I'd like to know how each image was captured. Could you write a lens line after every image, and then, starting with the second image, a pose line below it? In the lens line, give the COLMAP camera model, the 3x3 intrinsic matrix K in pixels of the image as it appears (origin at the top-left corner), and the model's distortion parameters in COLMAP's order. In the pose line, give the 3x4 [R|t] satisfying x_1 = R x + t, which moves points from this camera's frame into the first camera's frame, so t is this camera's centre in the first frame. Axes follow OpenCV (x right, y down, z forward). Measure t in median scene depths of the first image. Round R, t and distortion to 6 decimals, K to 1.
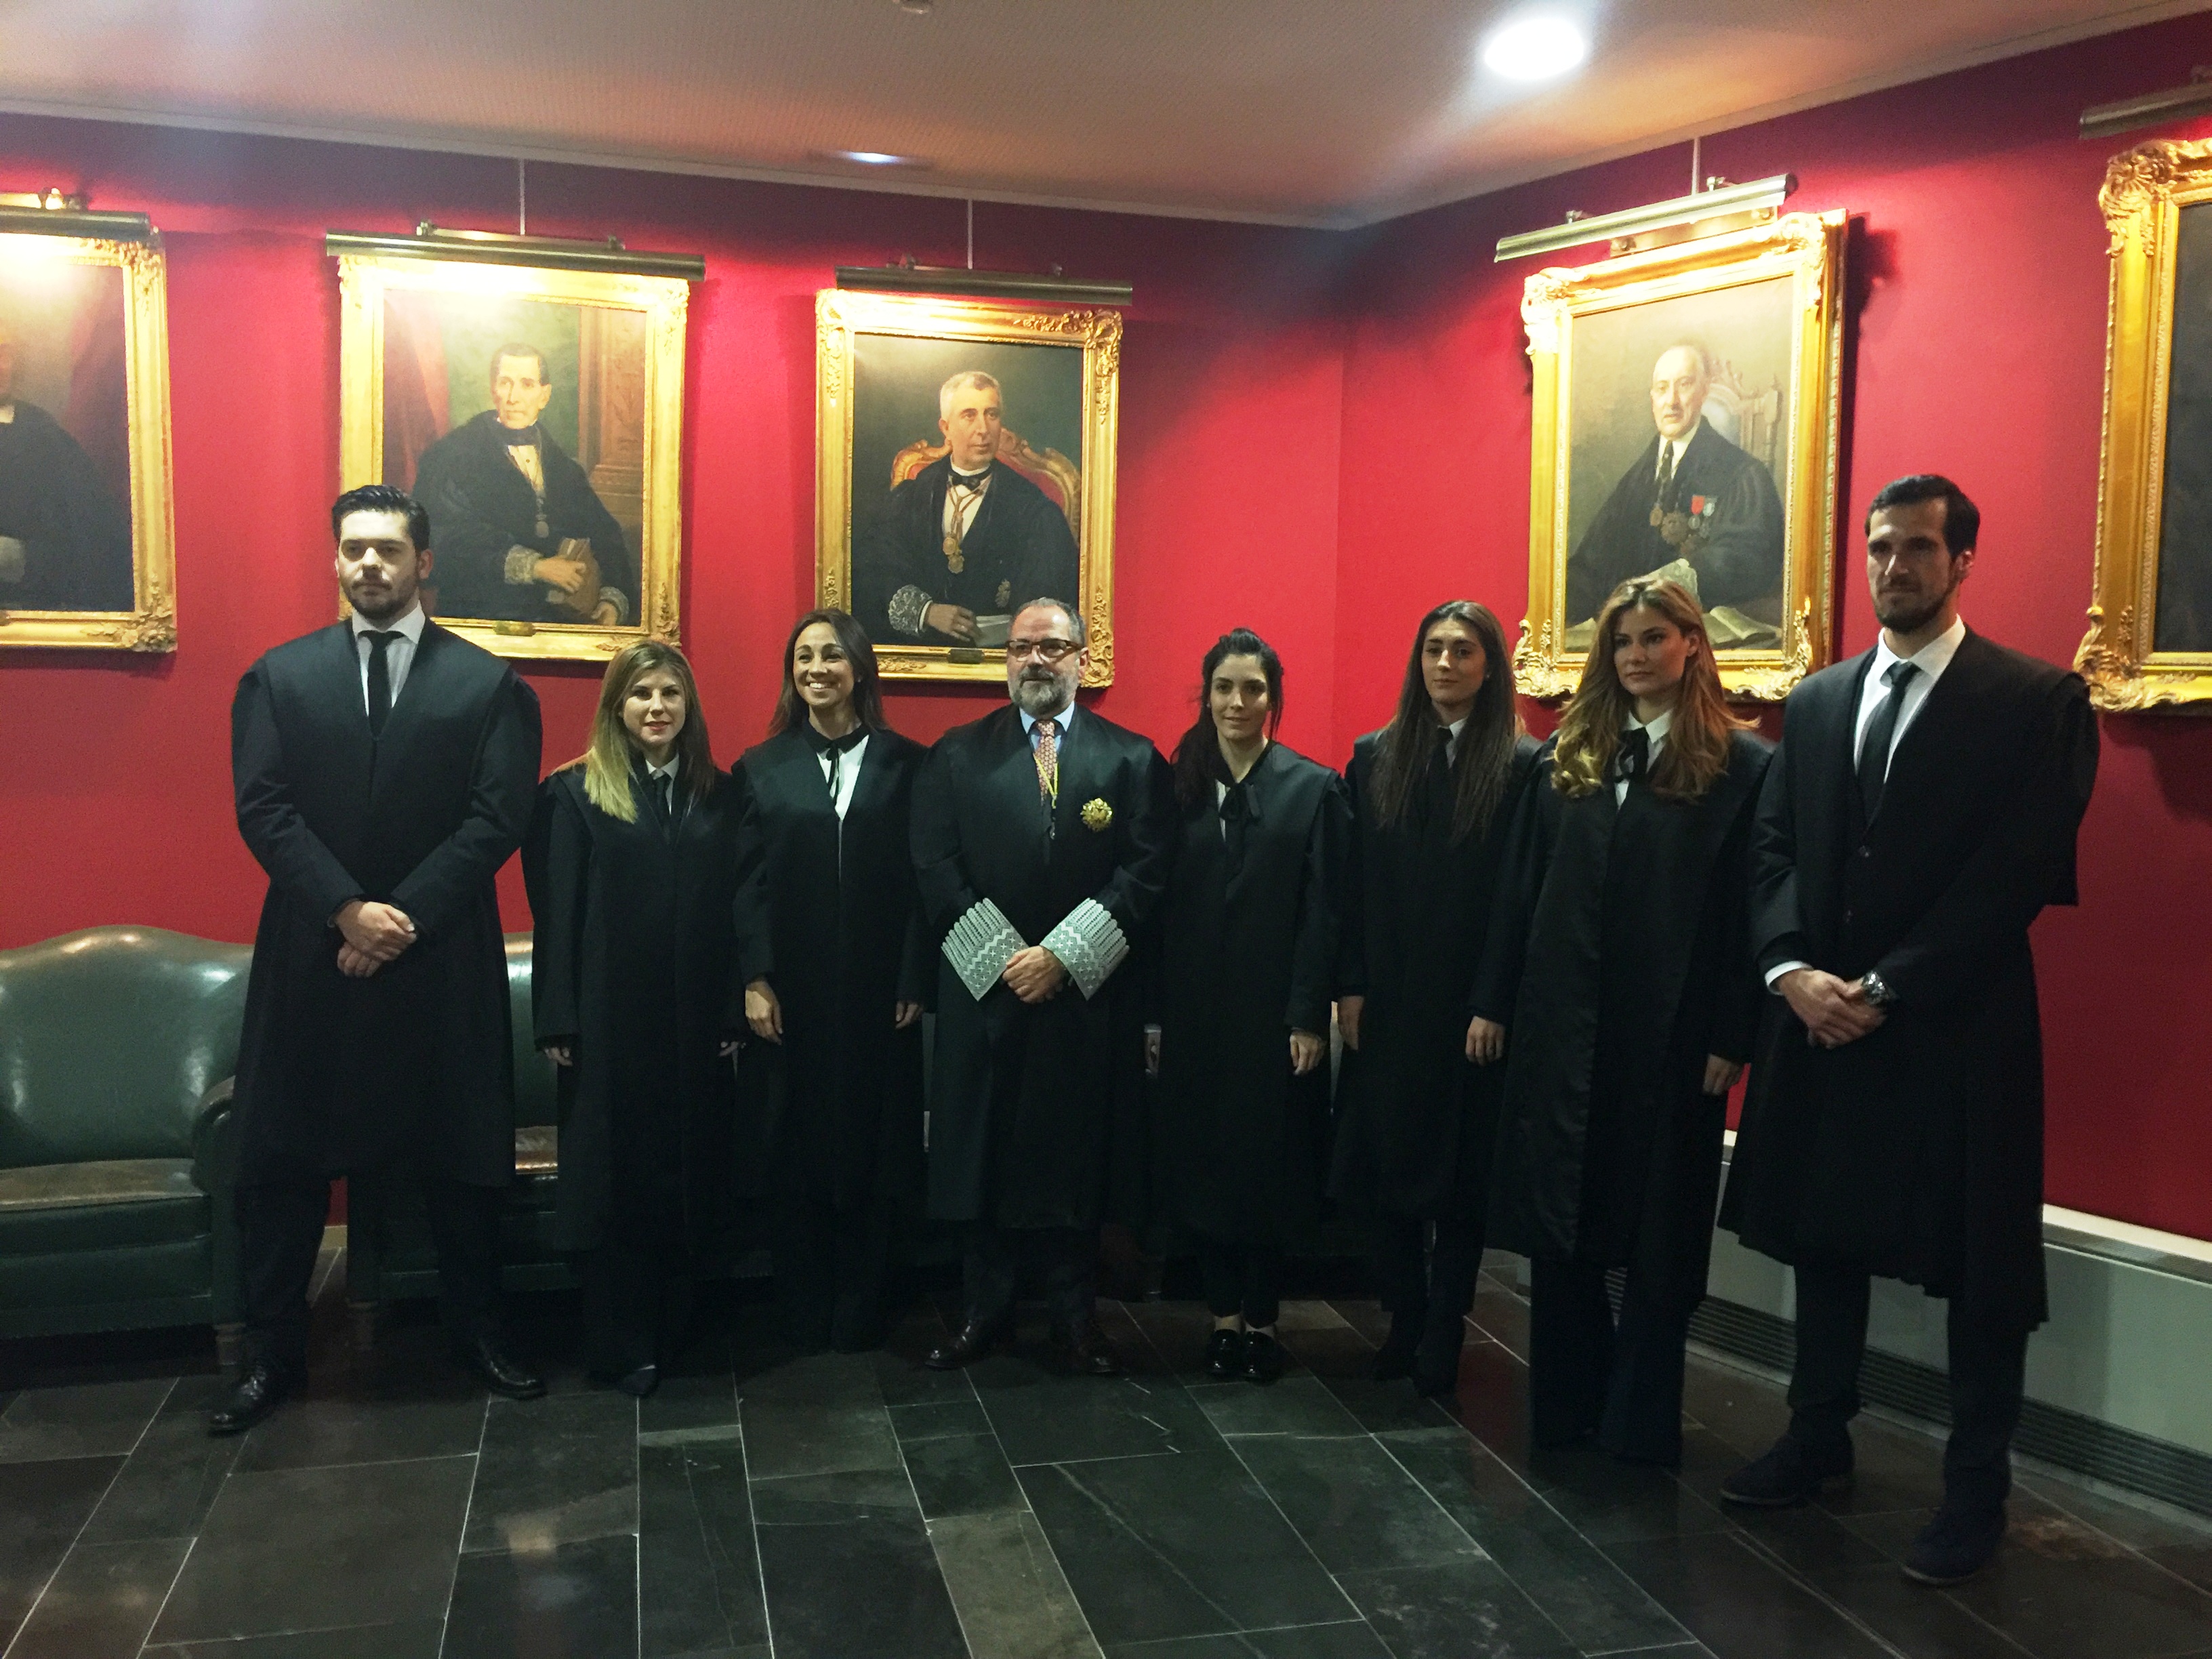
lens RADIAL K [[1837.5, 0, 1097.1], [0, 1837.5, 833.7], [0, 0, 1]] dist [0.039446, -0.051375]
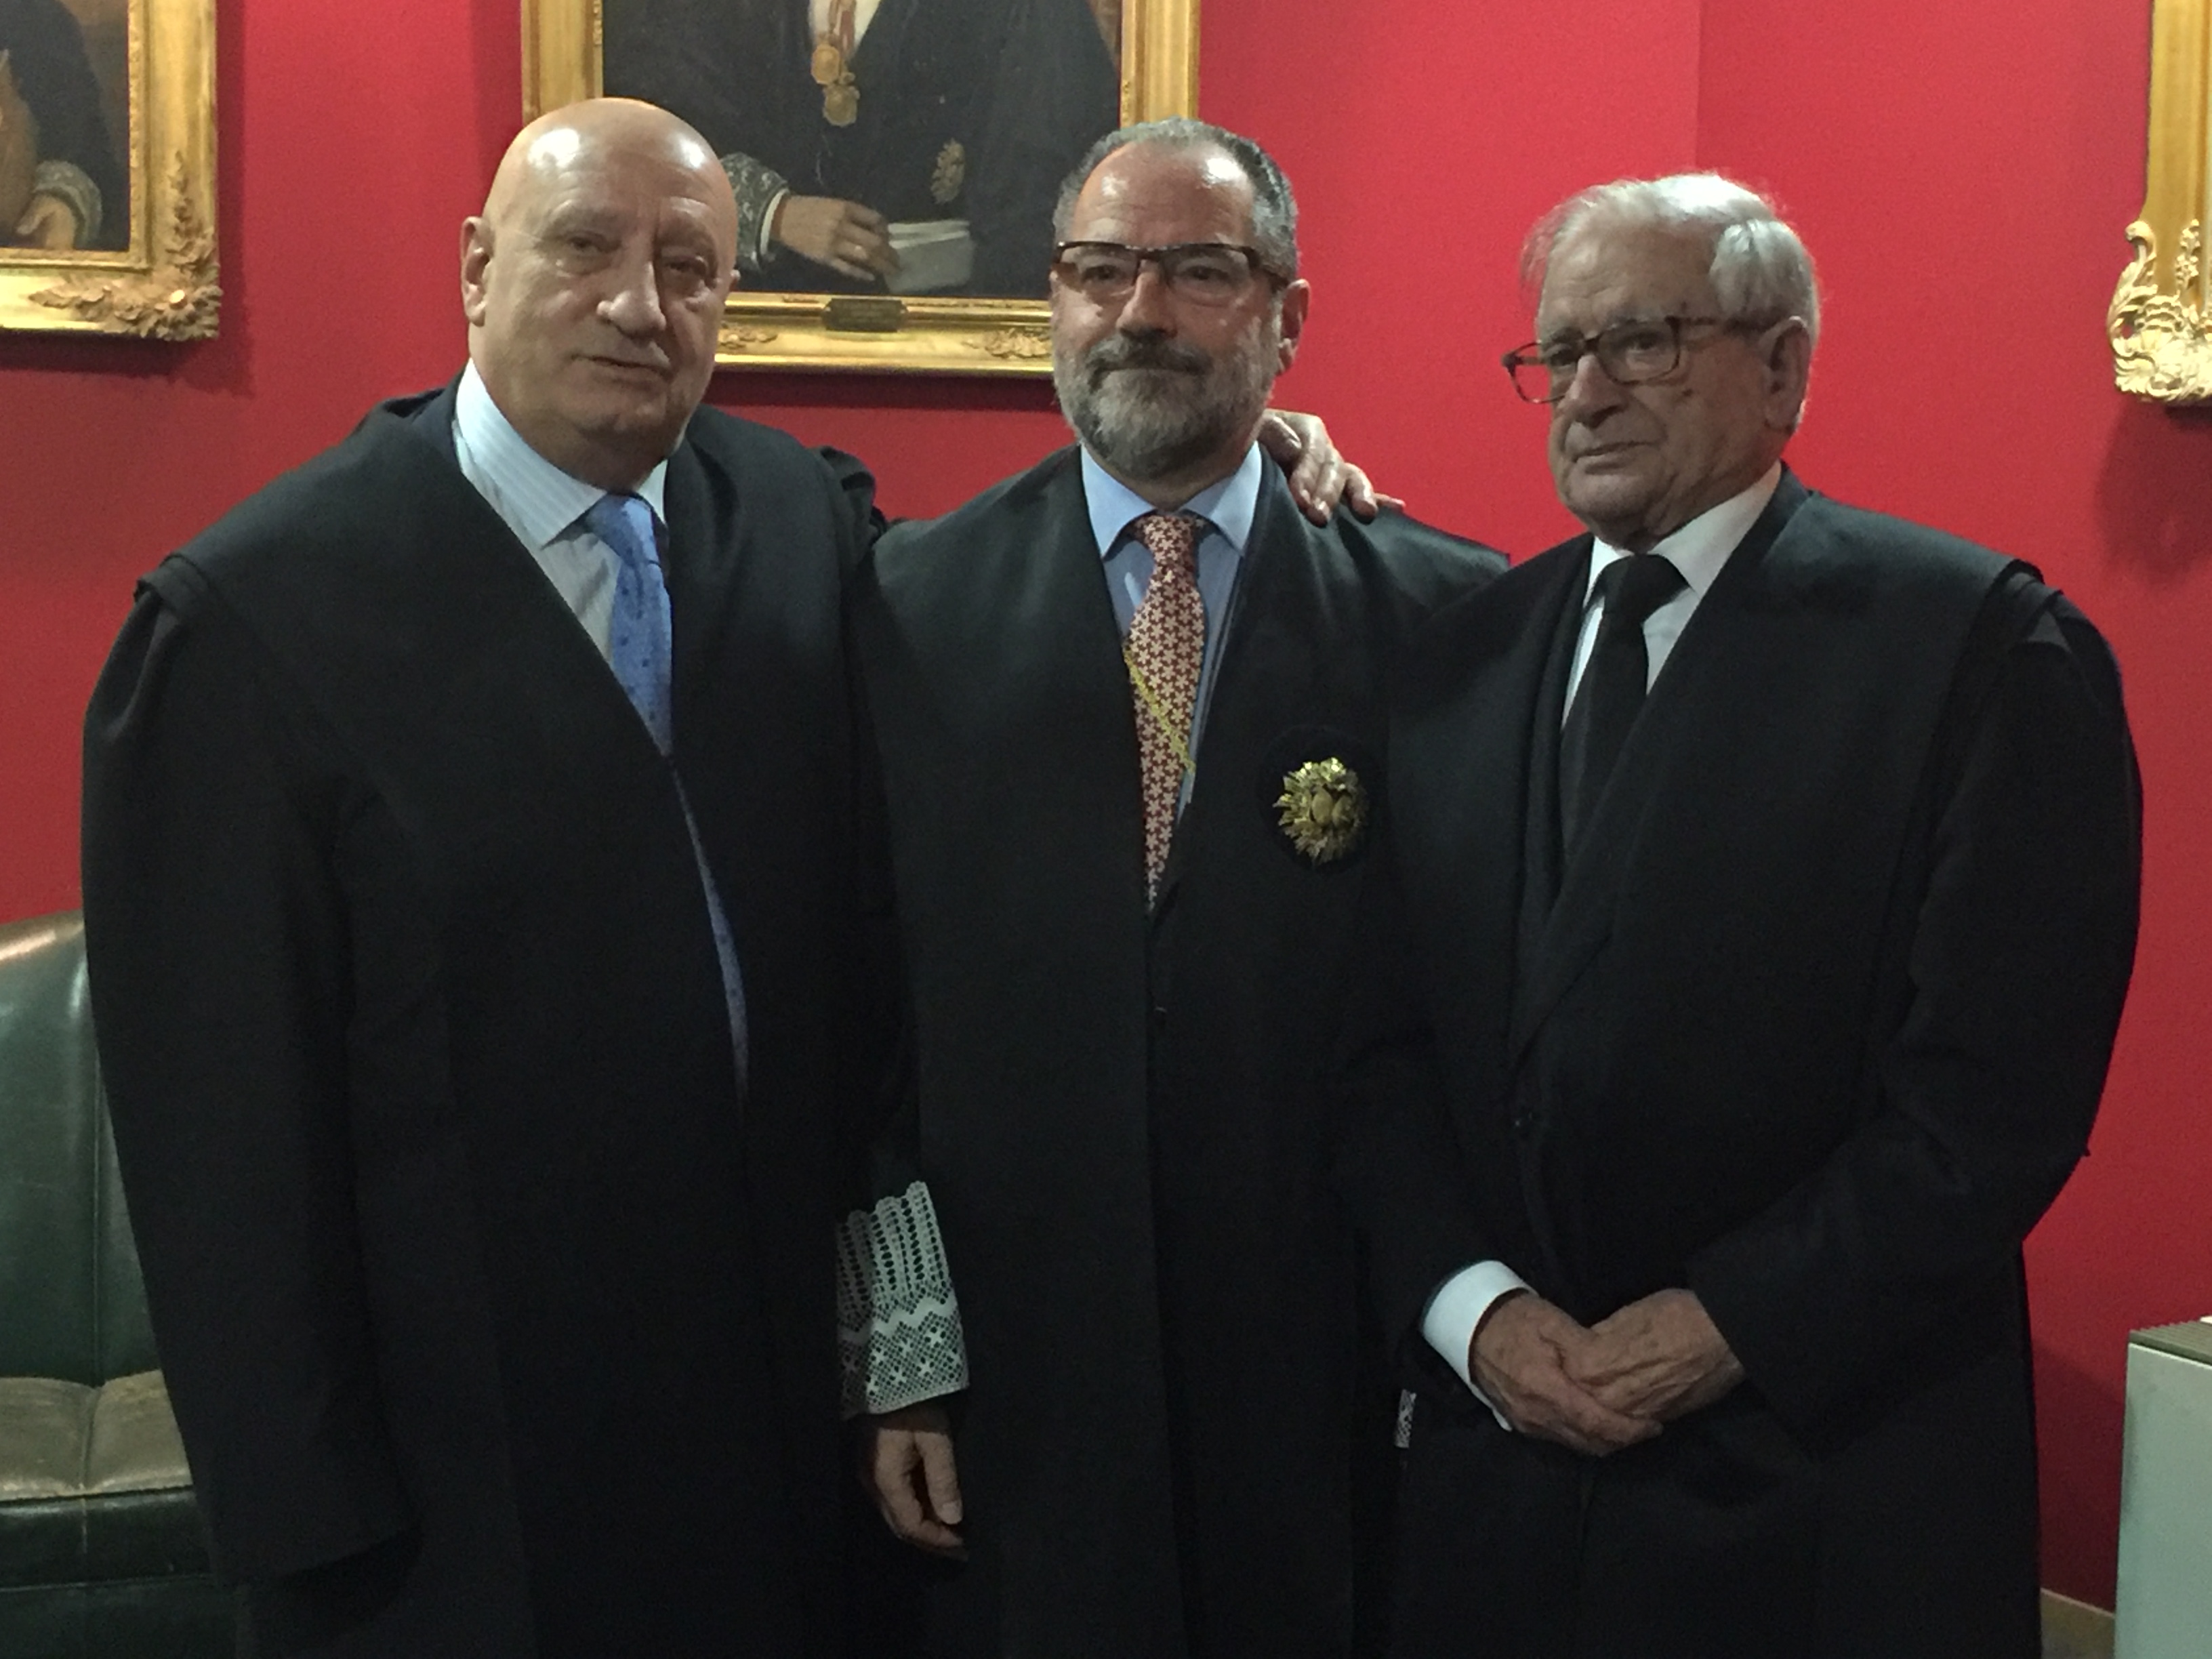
lens RADIAL K [[3649.1, 0, 1109.2], [0, 3649.1, 829.0], [0, 0, 1]] dist [0.010086, 0.000000]
pose [[0.999972, -0.006185, -0.004282, -0.011100], [0.006364, 0.999053, 0.043052, -0.011529], [0.004012, -0.043078, 0.999064, 0.134084]]
